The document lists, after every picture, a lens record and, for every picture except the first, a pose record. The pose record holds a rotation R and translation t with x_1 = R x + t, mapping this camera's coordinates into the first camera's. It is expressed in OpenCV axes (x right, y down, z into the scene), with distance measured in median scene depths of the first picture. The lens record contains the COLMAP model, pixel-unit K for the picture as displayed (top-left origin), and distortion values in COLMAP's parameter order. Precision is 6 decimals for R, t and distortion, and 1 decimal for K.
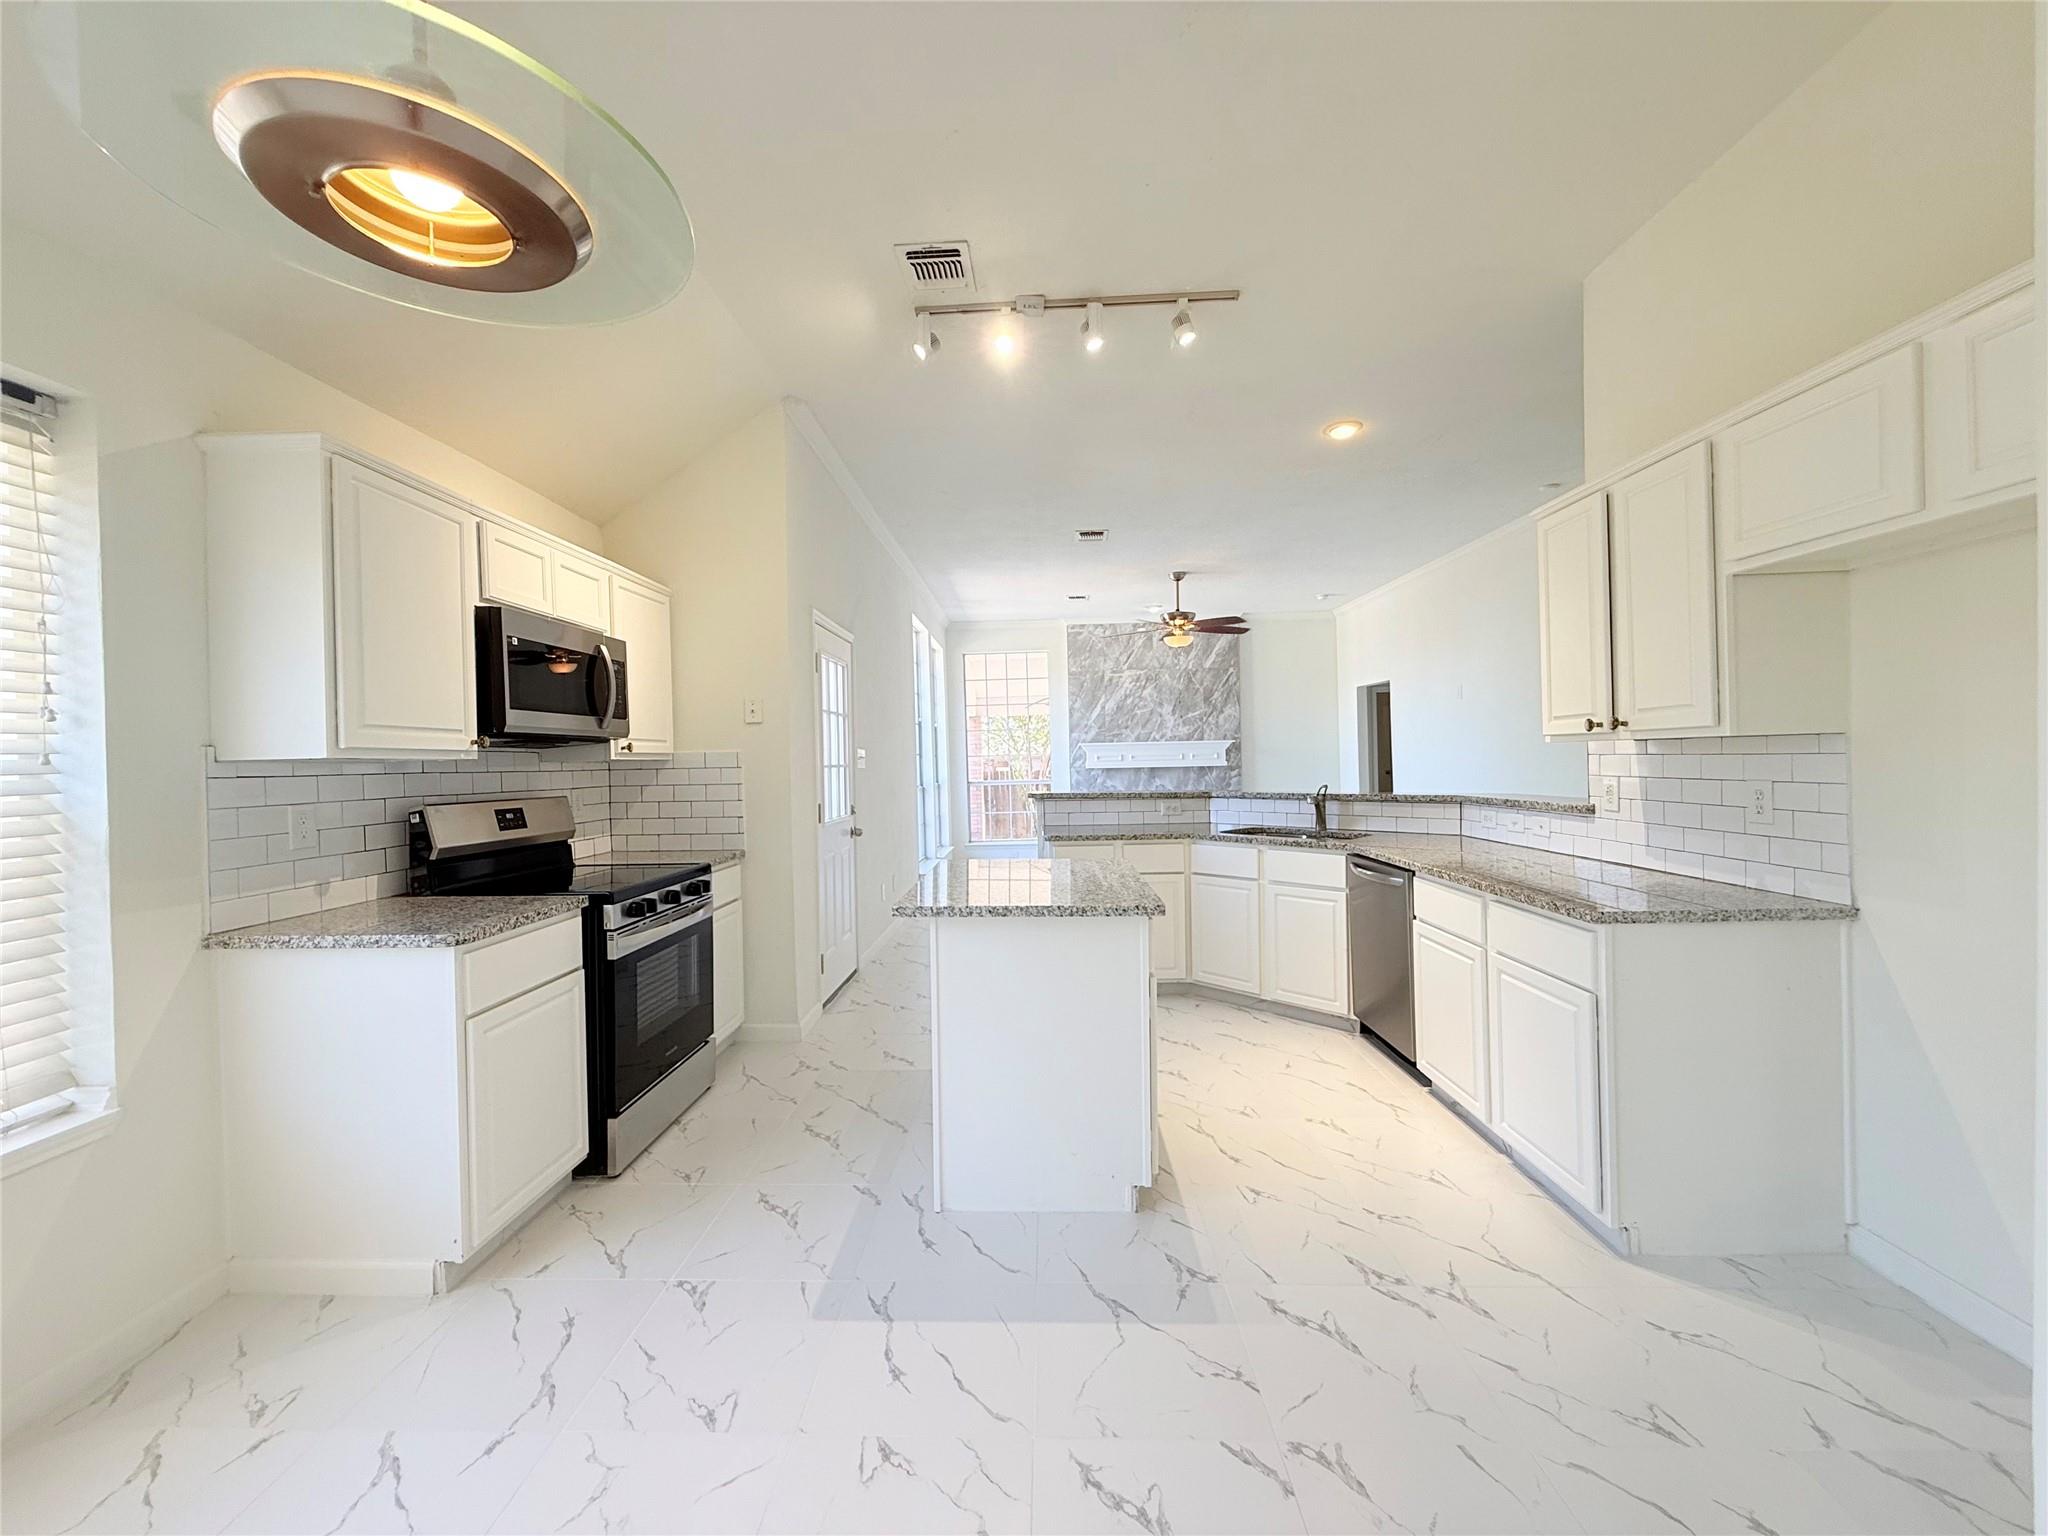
lens RADIAL K [[814.4, 0, 1019.7], [0, 814.4, 765.9], [0, 0, 1]] dist [-0.000938, 0.000695]
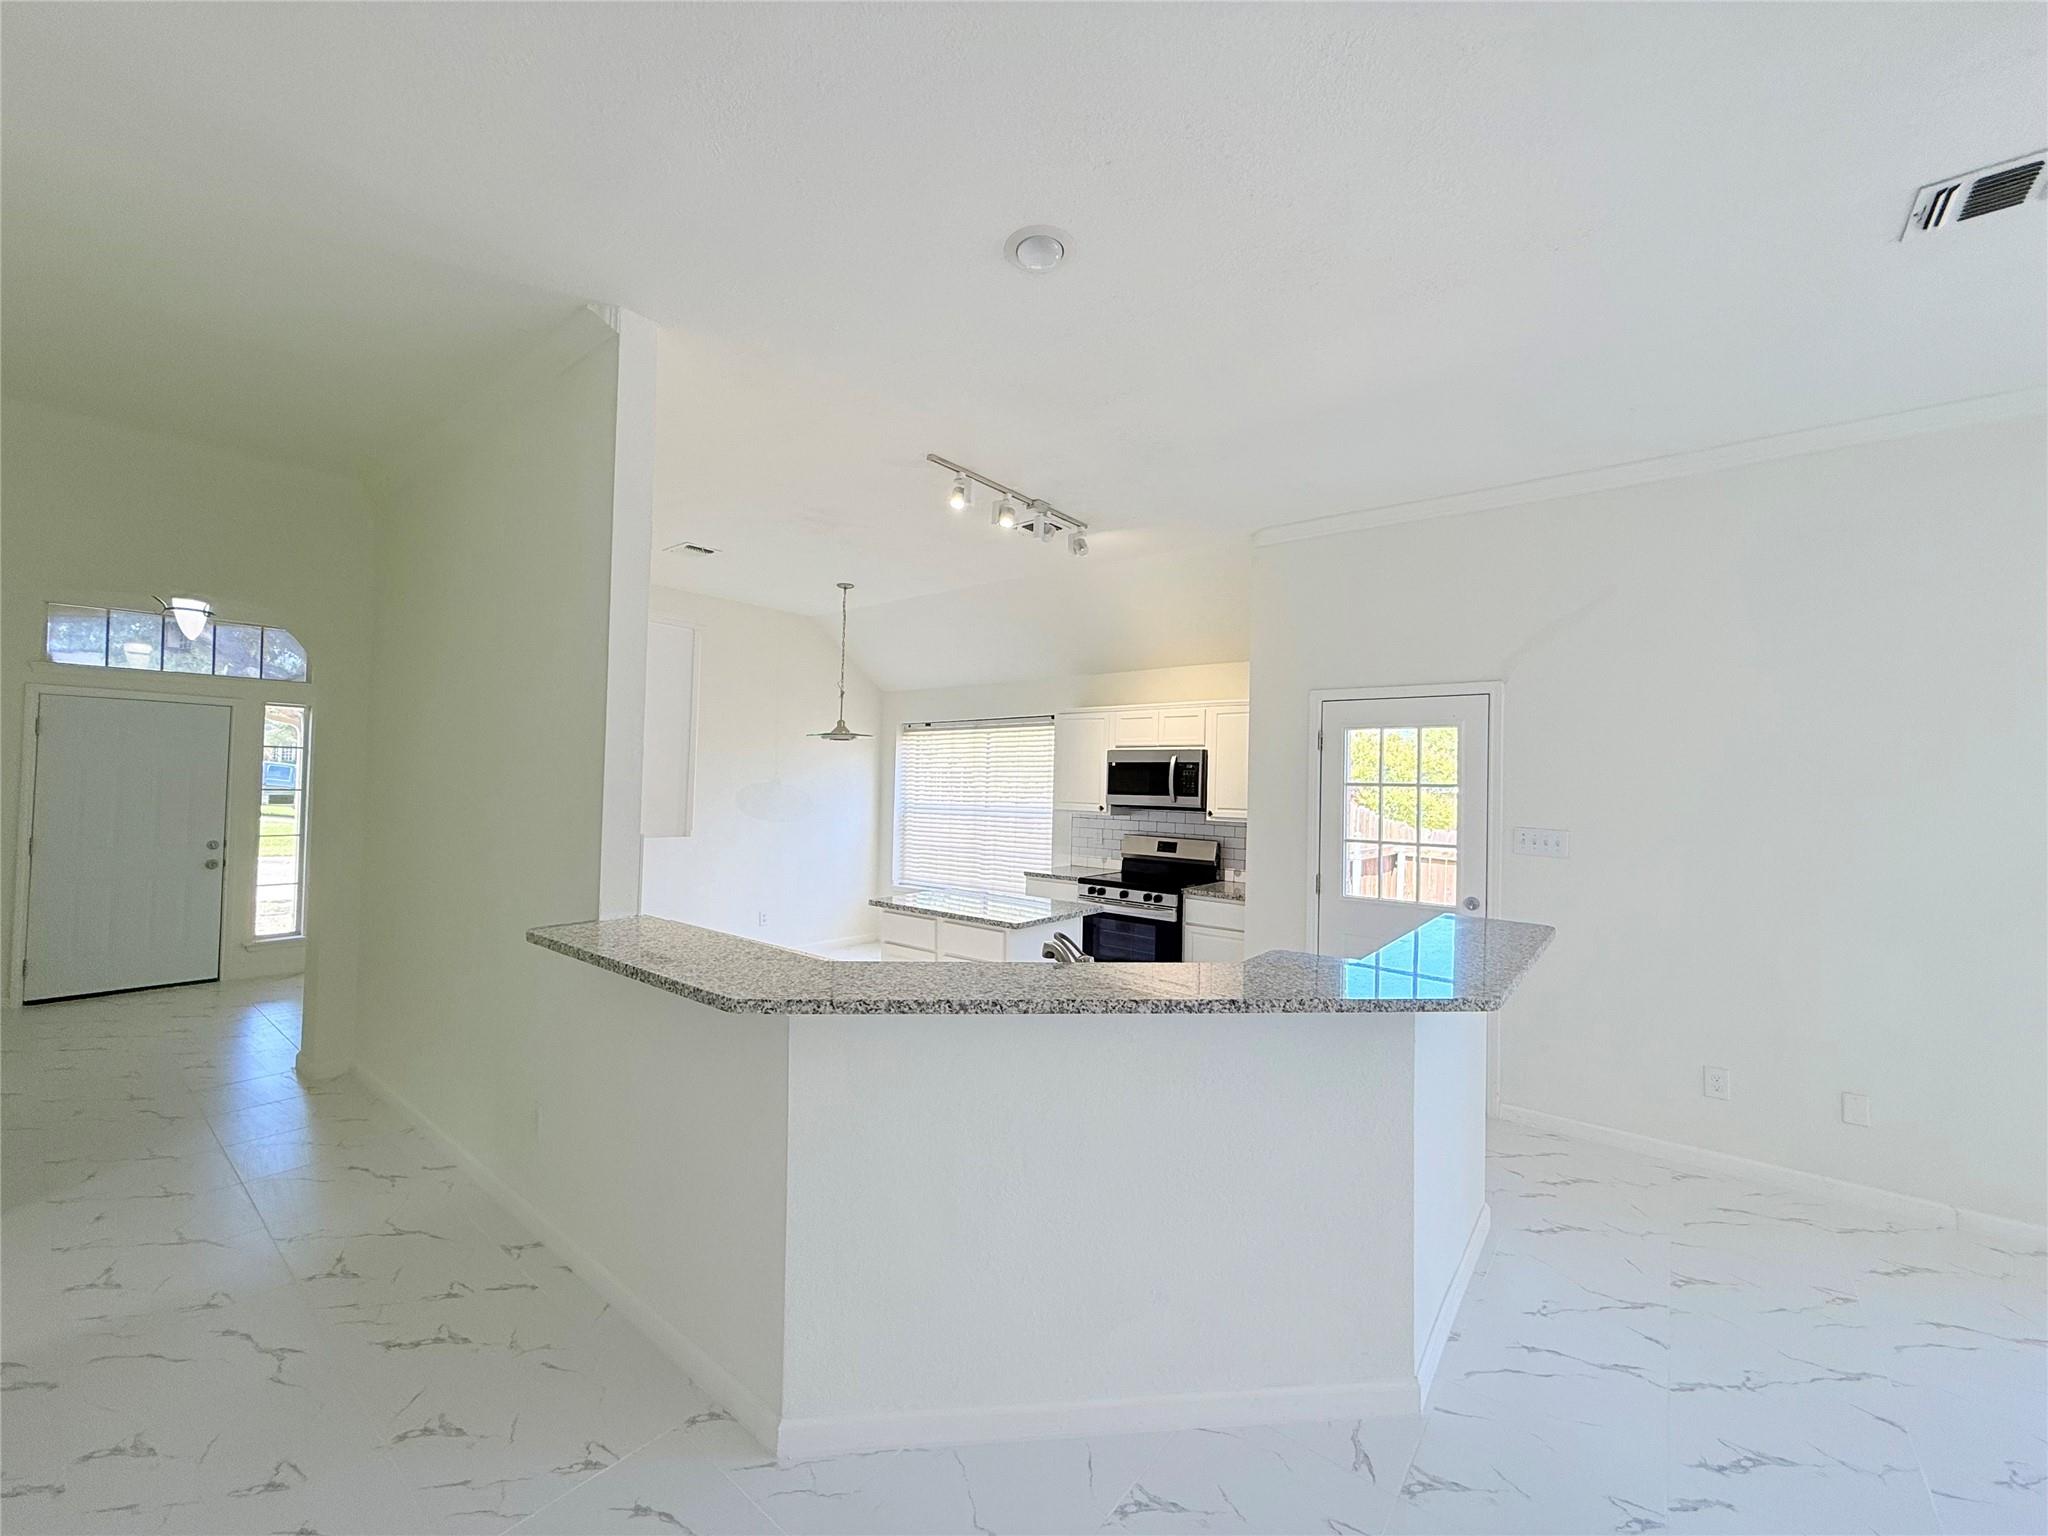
lens RADIAL K [[814.4, 0, 1018.0], [0, 814.4, 761.7], [0, 0, 1]] dist [-0.000938, 0.000695]
pose [[-0.601957, -0.017606, -0.798334, 0.789604], [-0.015382, 0.999827, -0.010451, -0.077806], [0.798380, 0.005989, -0.602124, 1.261238]]
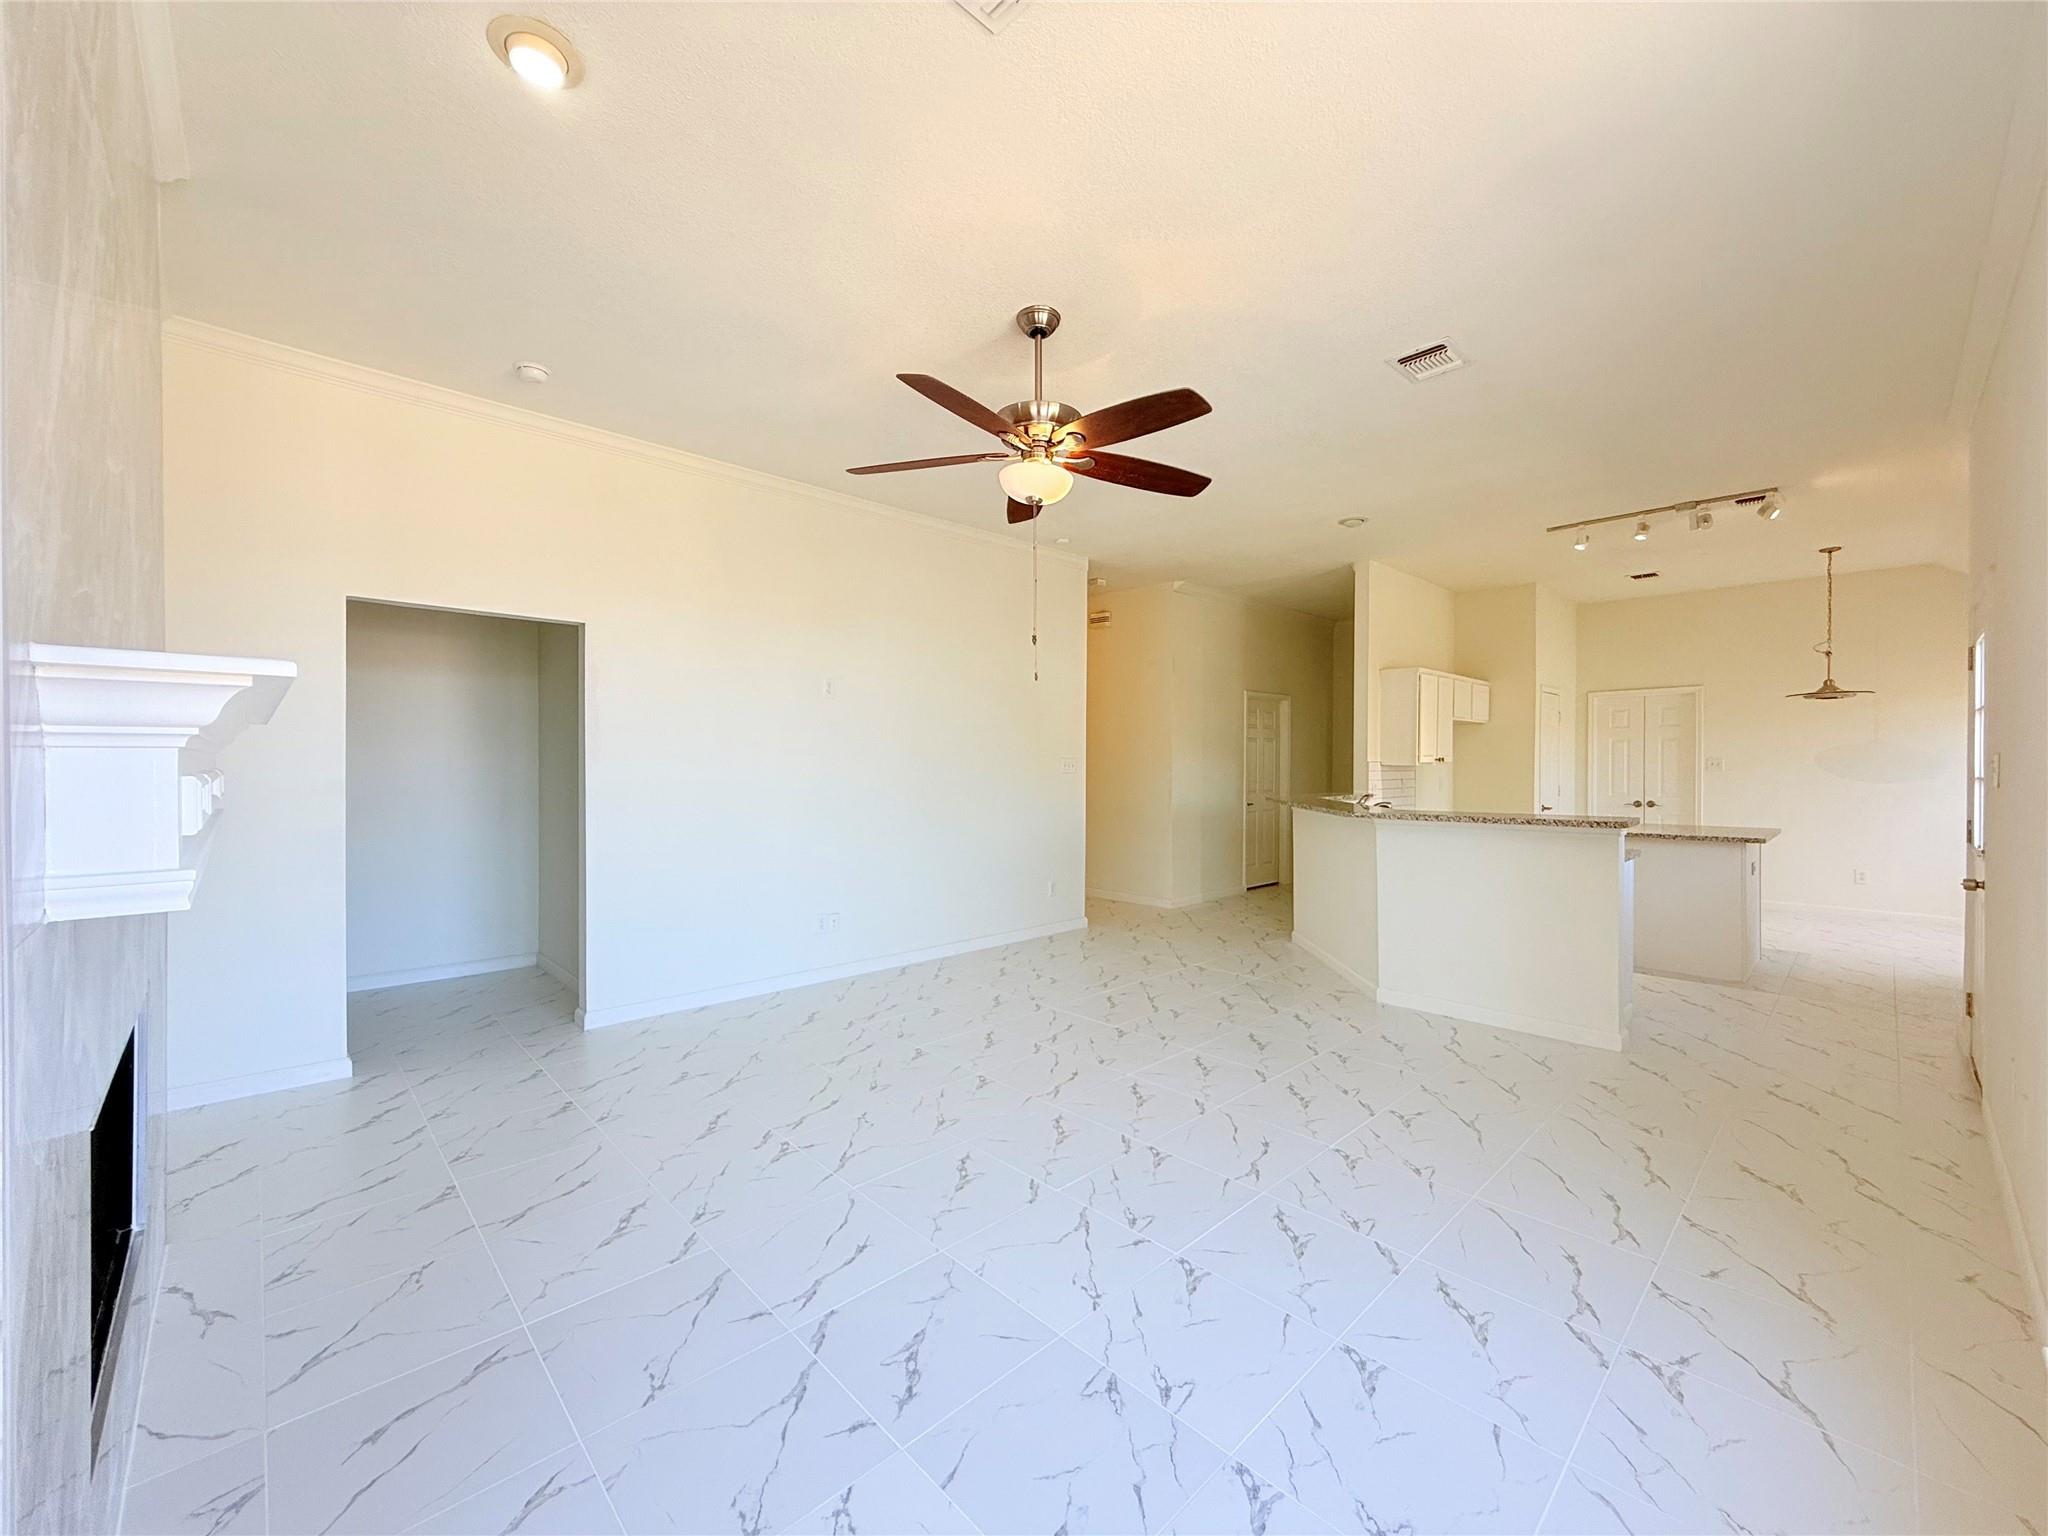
lens RADIAL K [[814.4, 0, 1022.7], [0, 814.4, 770.6], [0, 0, 1]] dist [-0.000938, 0.000695]
pose [[-0.711891, 0.010478, 0.702212, -0.130626], [0.017713, 0.999839, 0.003038, -0.026148], [-0.702067, 0.014600, -0.711962, 2.226575]]
